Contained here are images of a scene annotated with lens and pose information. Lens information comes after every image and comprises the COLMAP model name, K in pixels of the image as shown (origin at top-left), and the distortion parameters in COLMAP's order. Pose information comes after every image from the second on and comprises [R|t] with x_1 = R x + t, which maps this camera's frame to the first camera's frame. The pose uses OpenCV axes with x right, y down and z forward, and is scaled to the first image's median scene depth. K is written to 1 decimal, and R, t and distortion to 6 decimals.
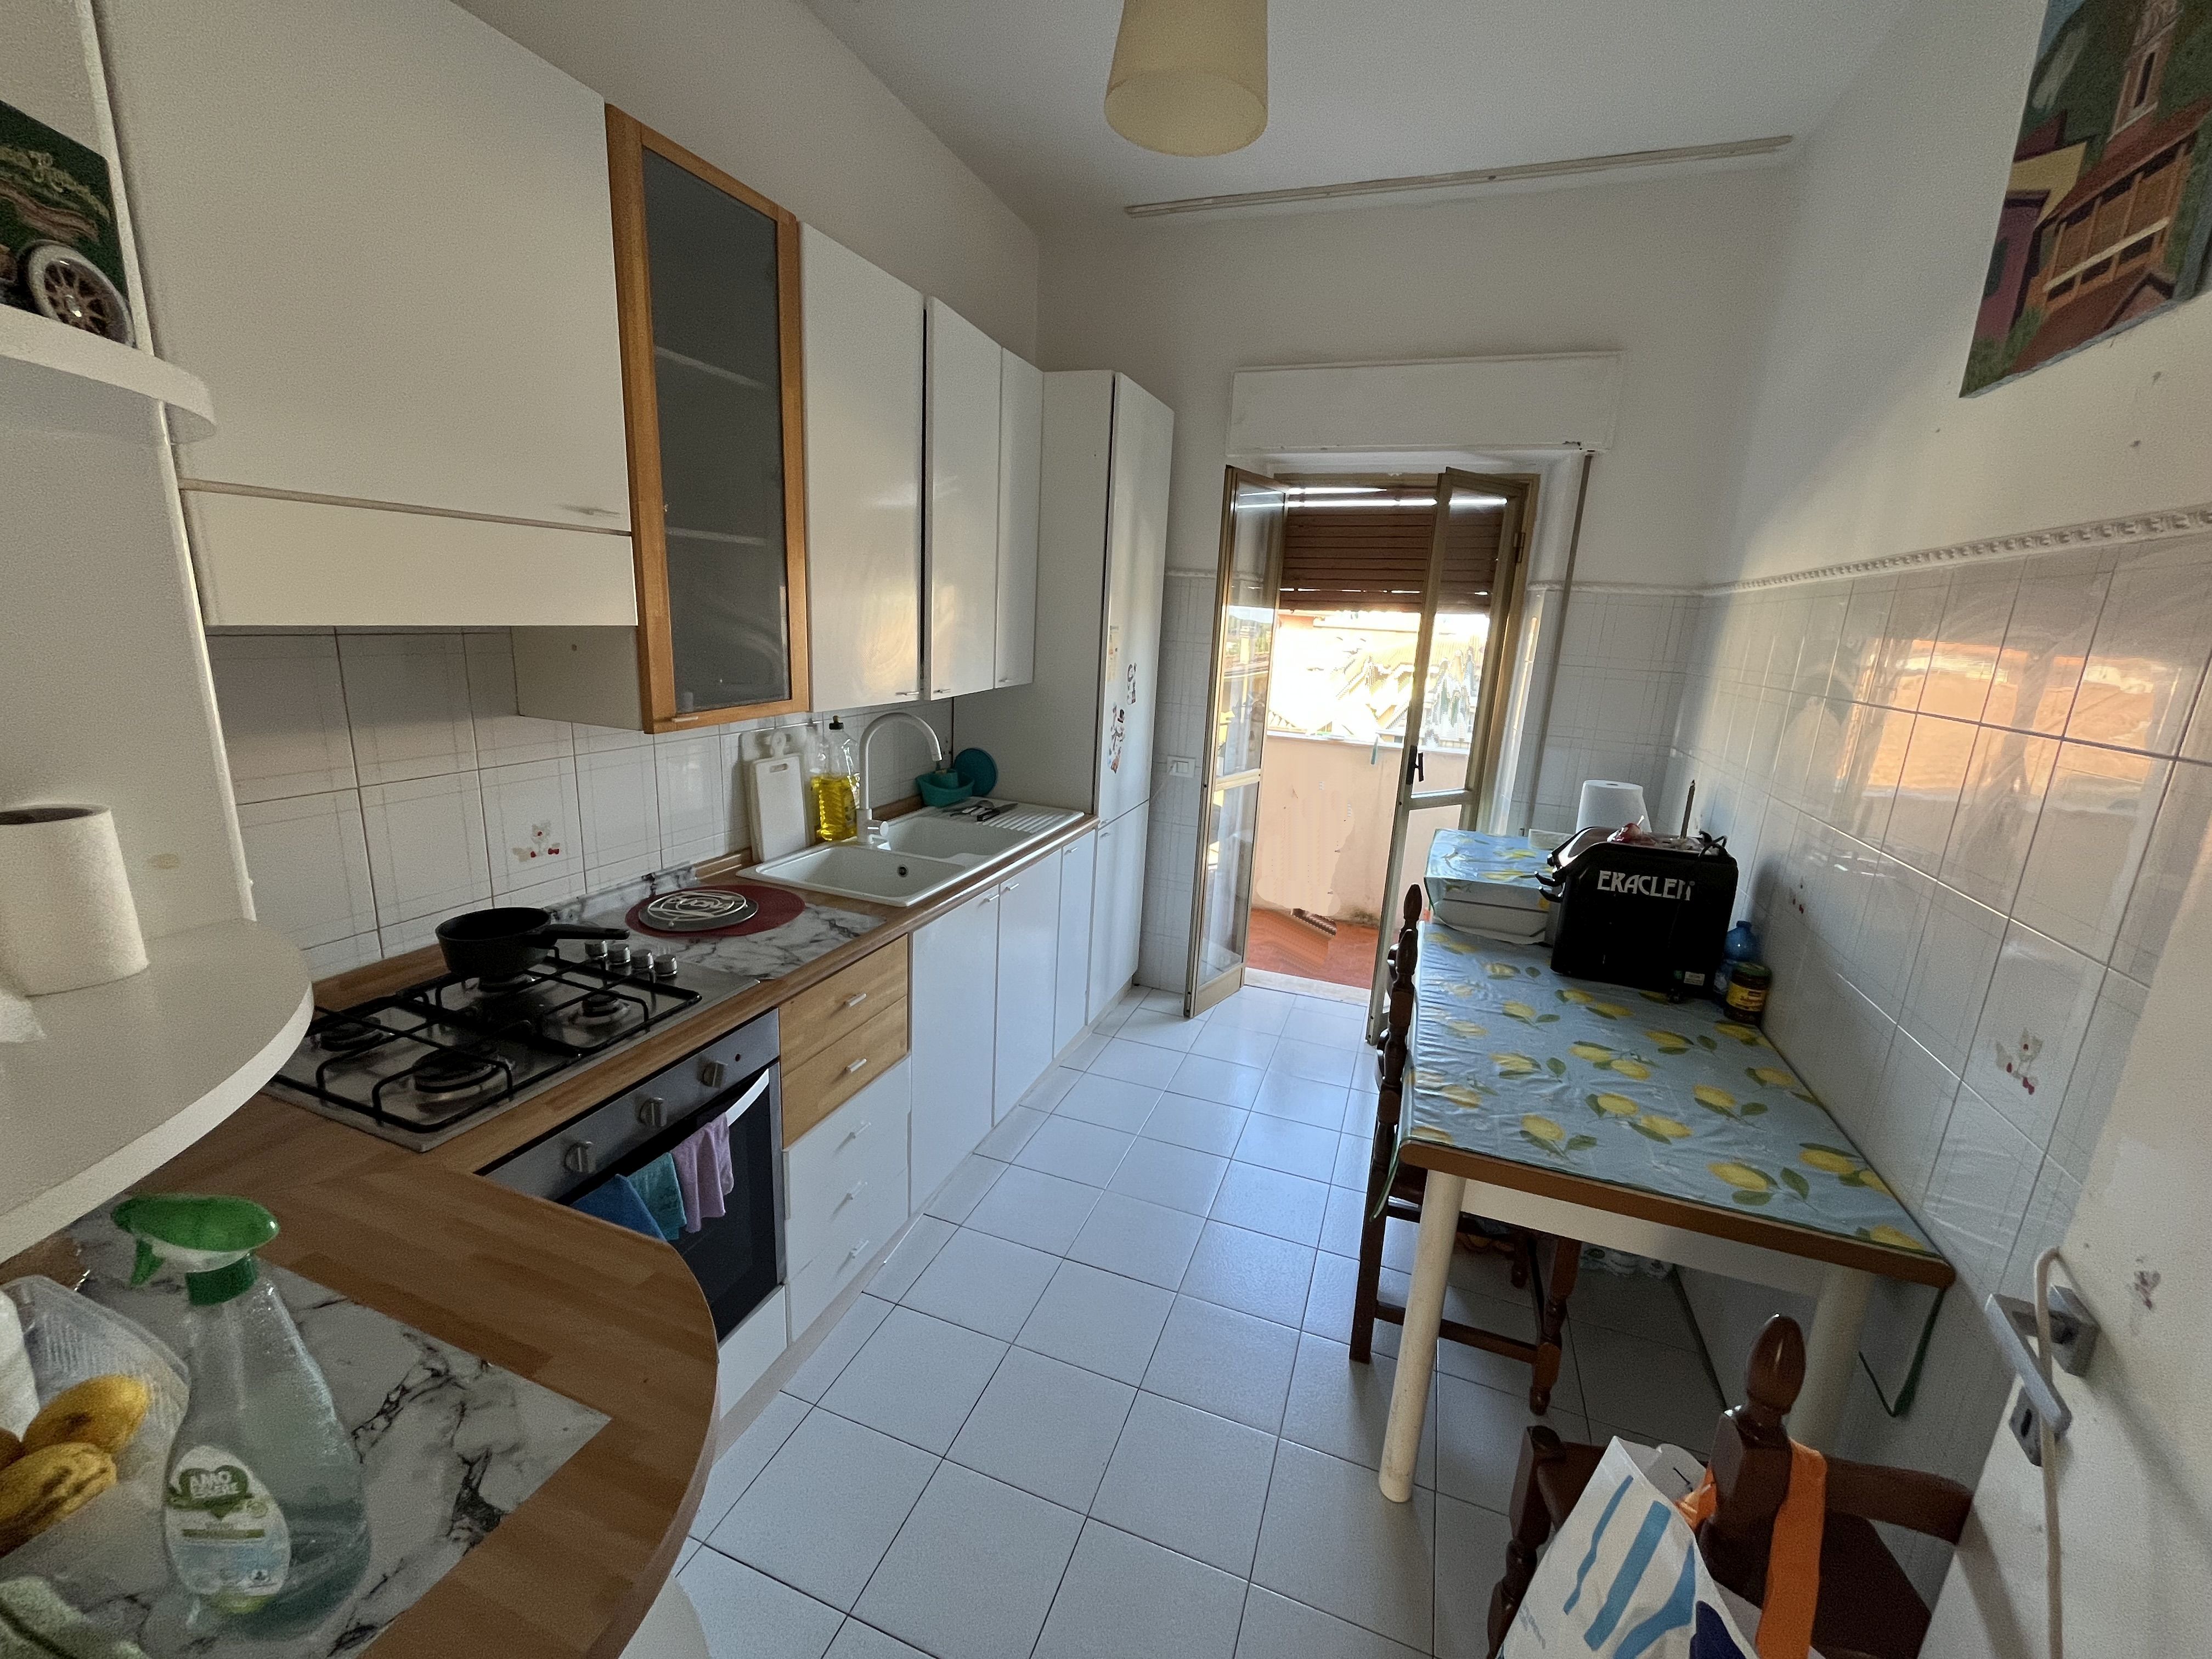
lens RADIAL K [[895.6, 0, 1109.8], [0, 895.6, 821.3], [0, 0, 1]] dist [-0.001704, 0.000088]
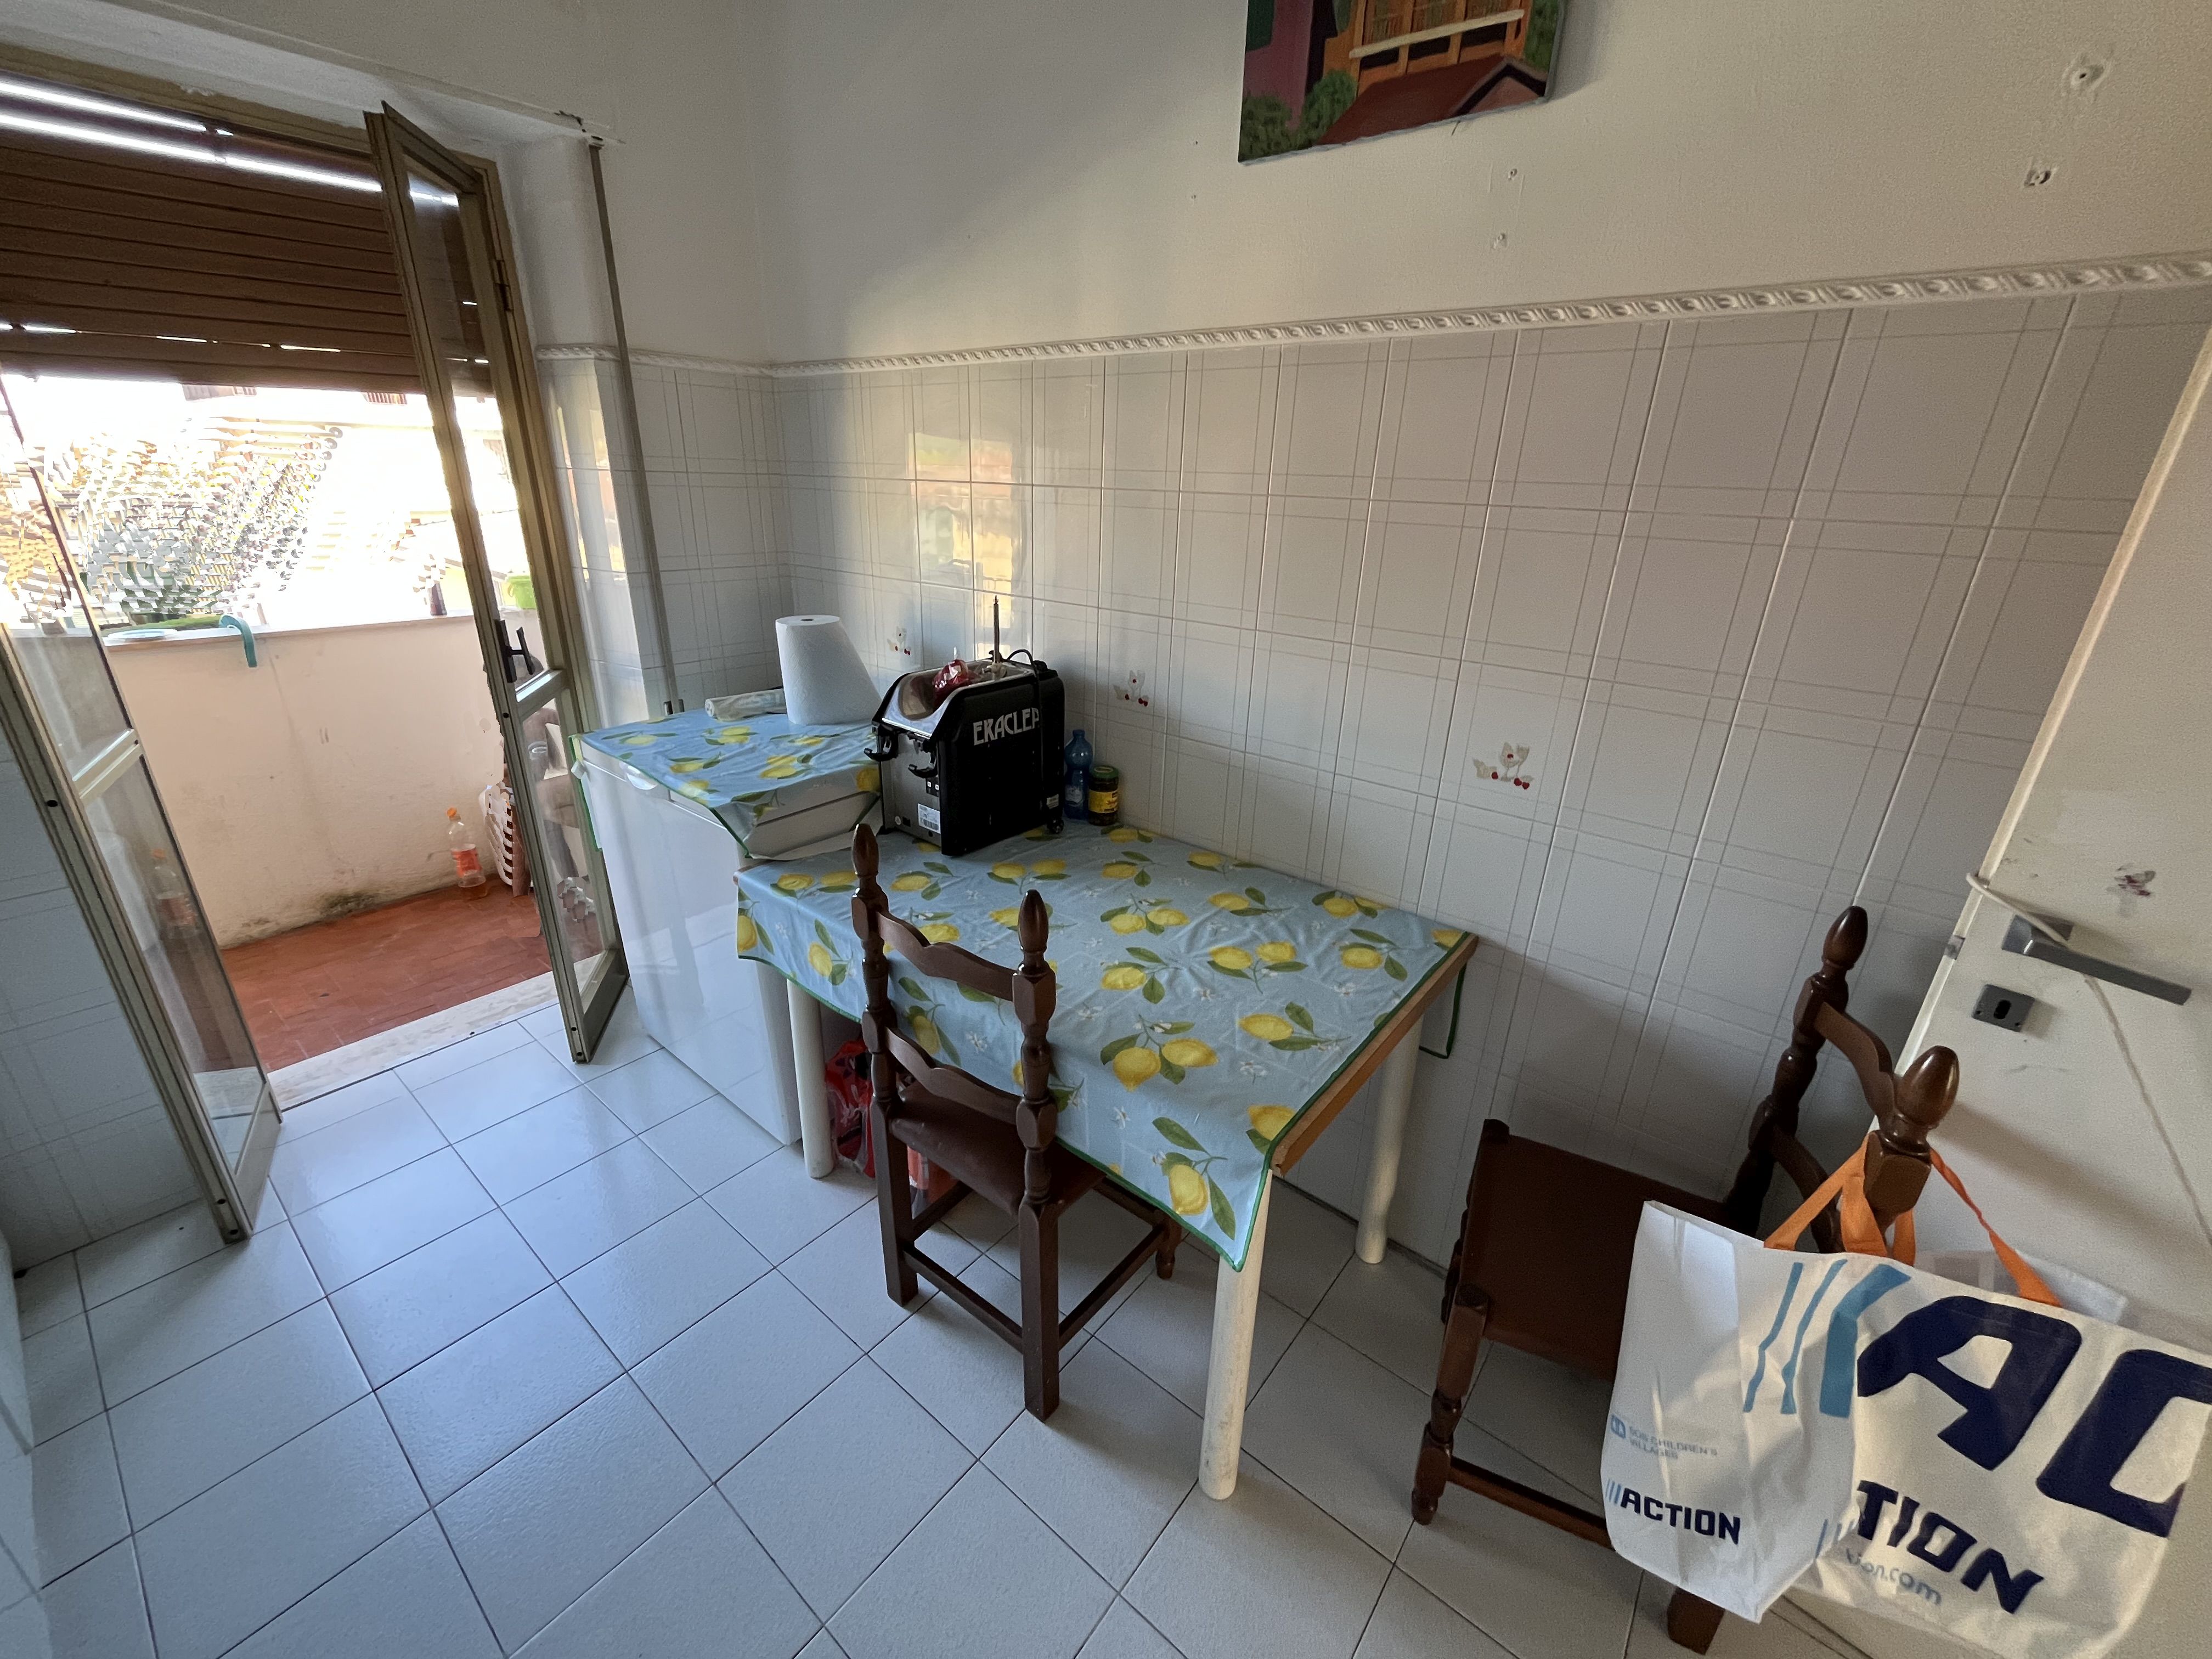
lens RADIAL K [[895.6, 0, 1109.8], [0, 895.6, 821.3], [0, 0, 1]] dist [-0.001704, 0.000088]
pose [[0.323952, -0.384185, 0.864556, -0.189343], [0.204366, 0.920677, 0.332547, -0.126399], [-0.923737, 0.068957, 0.376770, 0.643543]]
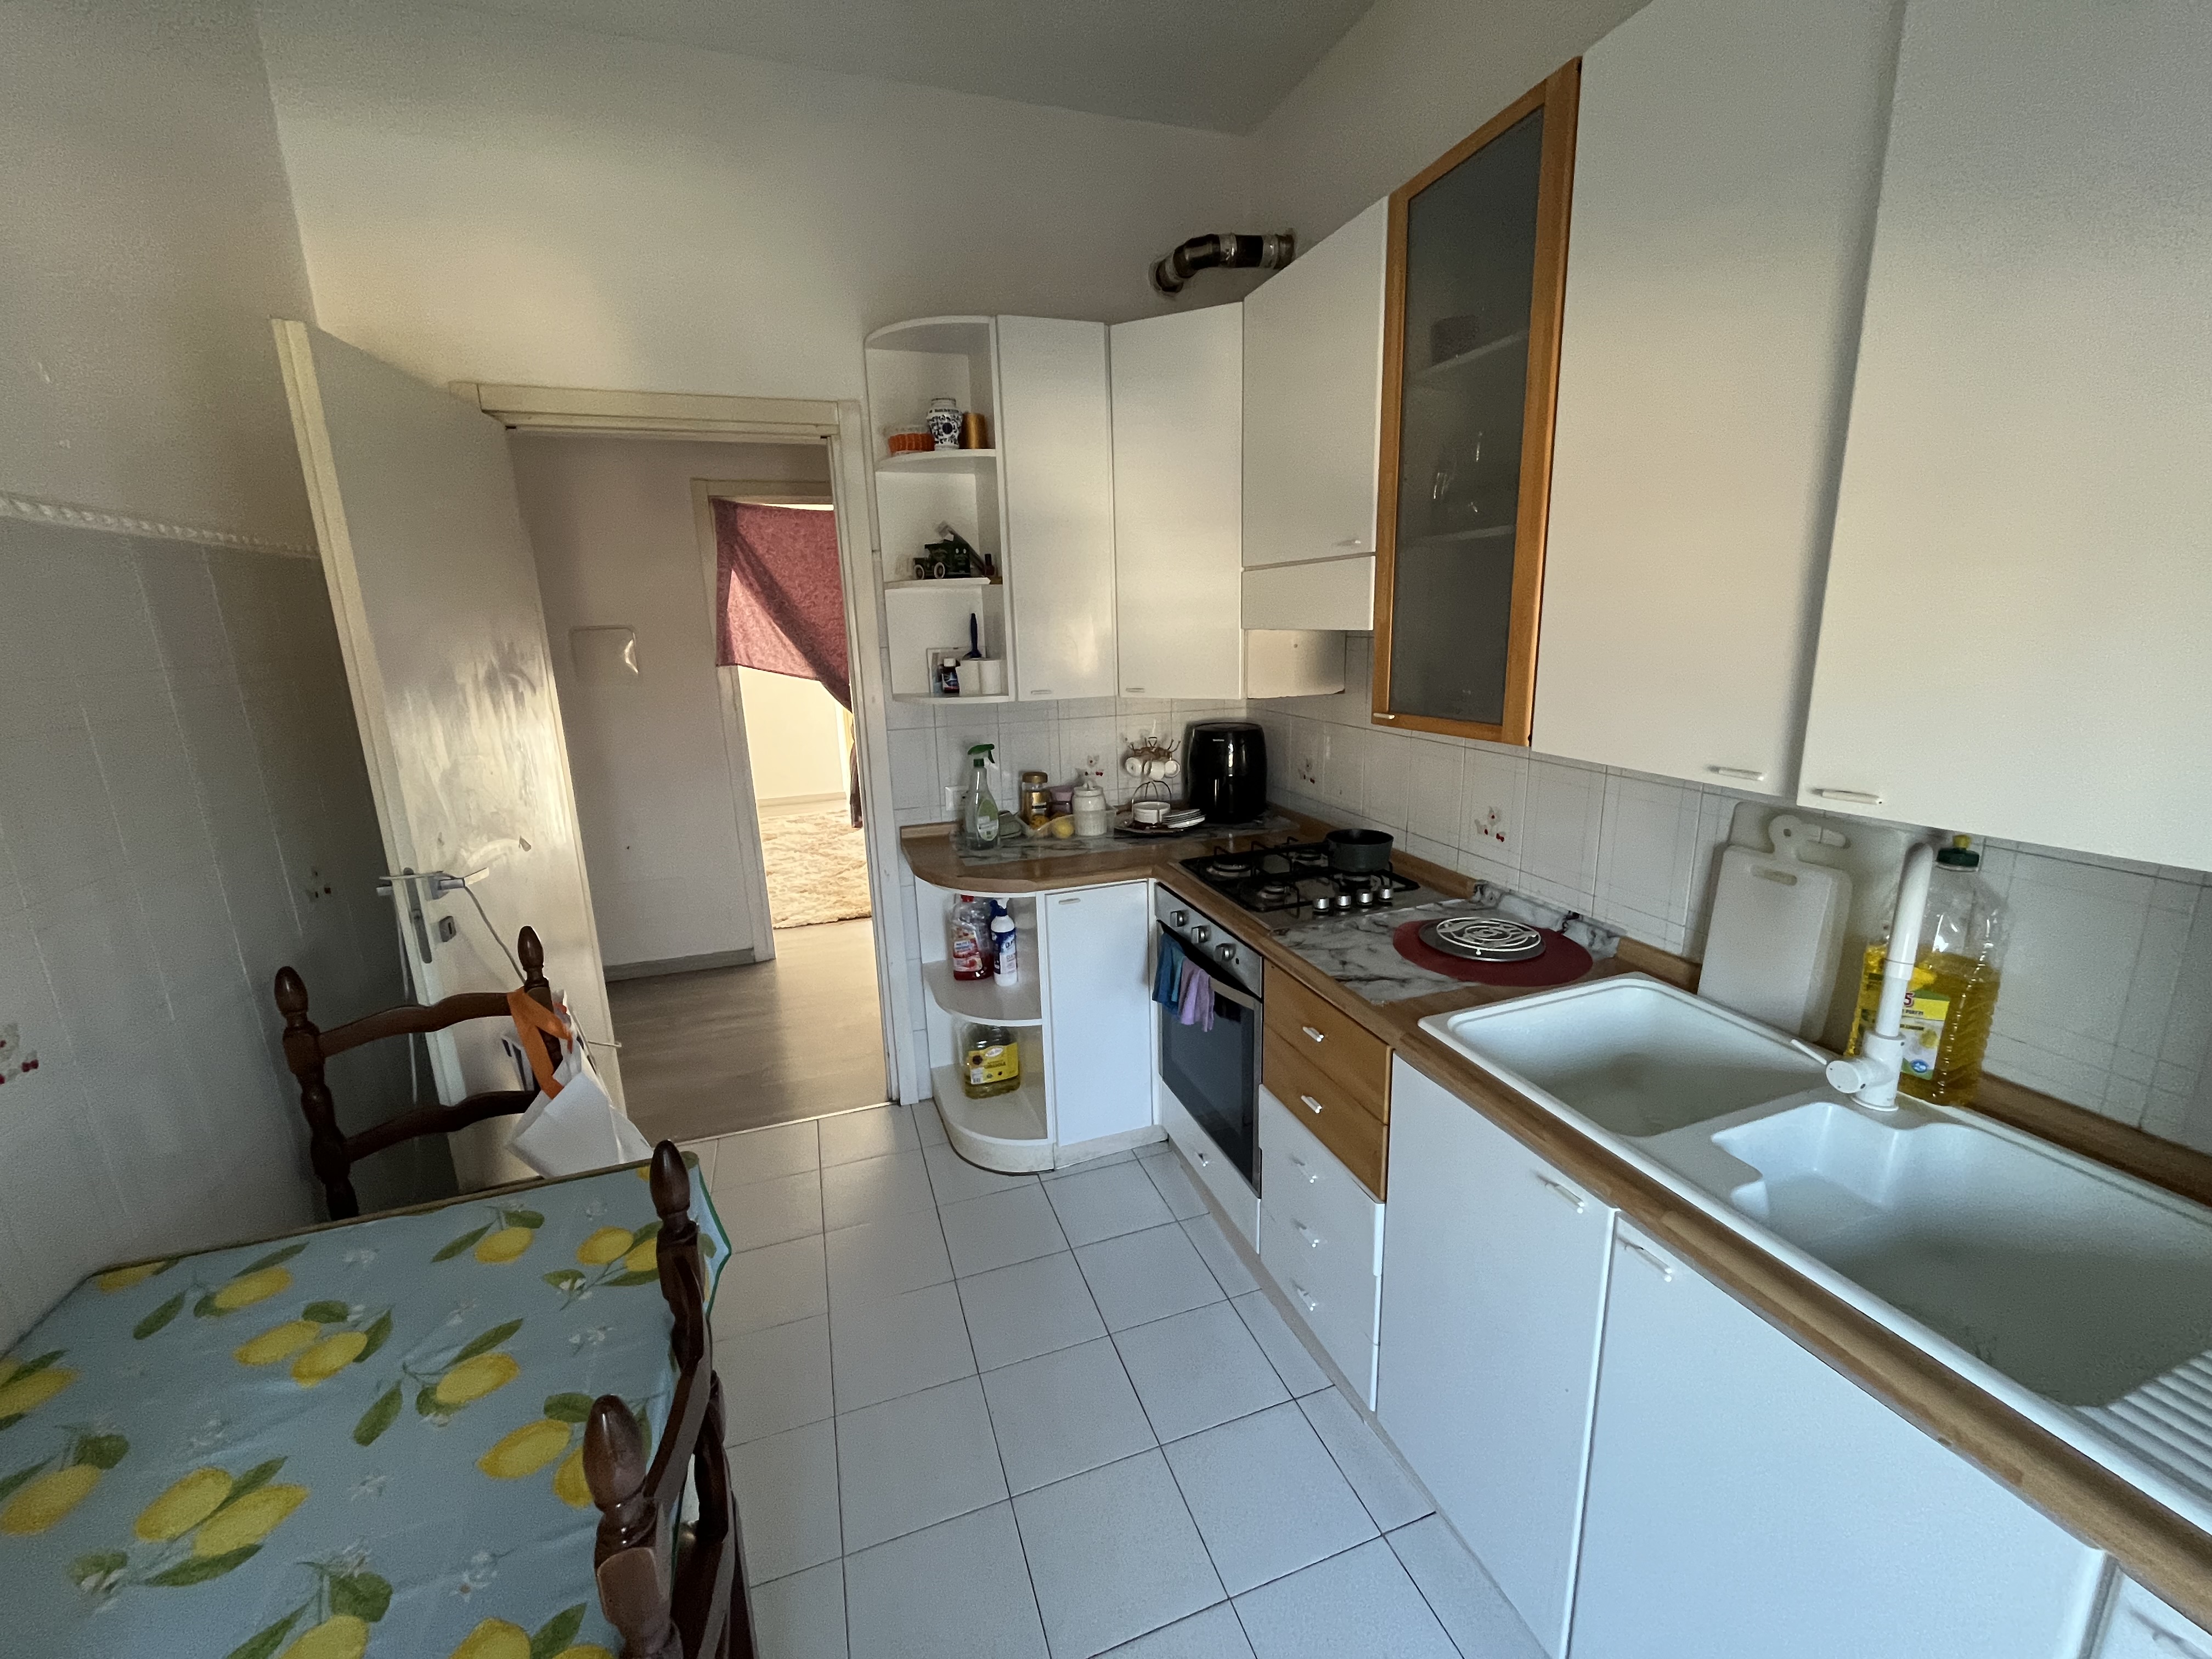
lens RADIAL K [[895.6, 0, 1109.8], [0, 895.6, 821.3], [0, 0, 1]] dist [-0.001704, 0.000088]
pose [[-0.775312, 0.114302, -0.621149, 0.415134], [-0.155330, 0.918771, 0.362950, -0.295527], [0.612179, 0.377883, -0.694580, 1.389709]]
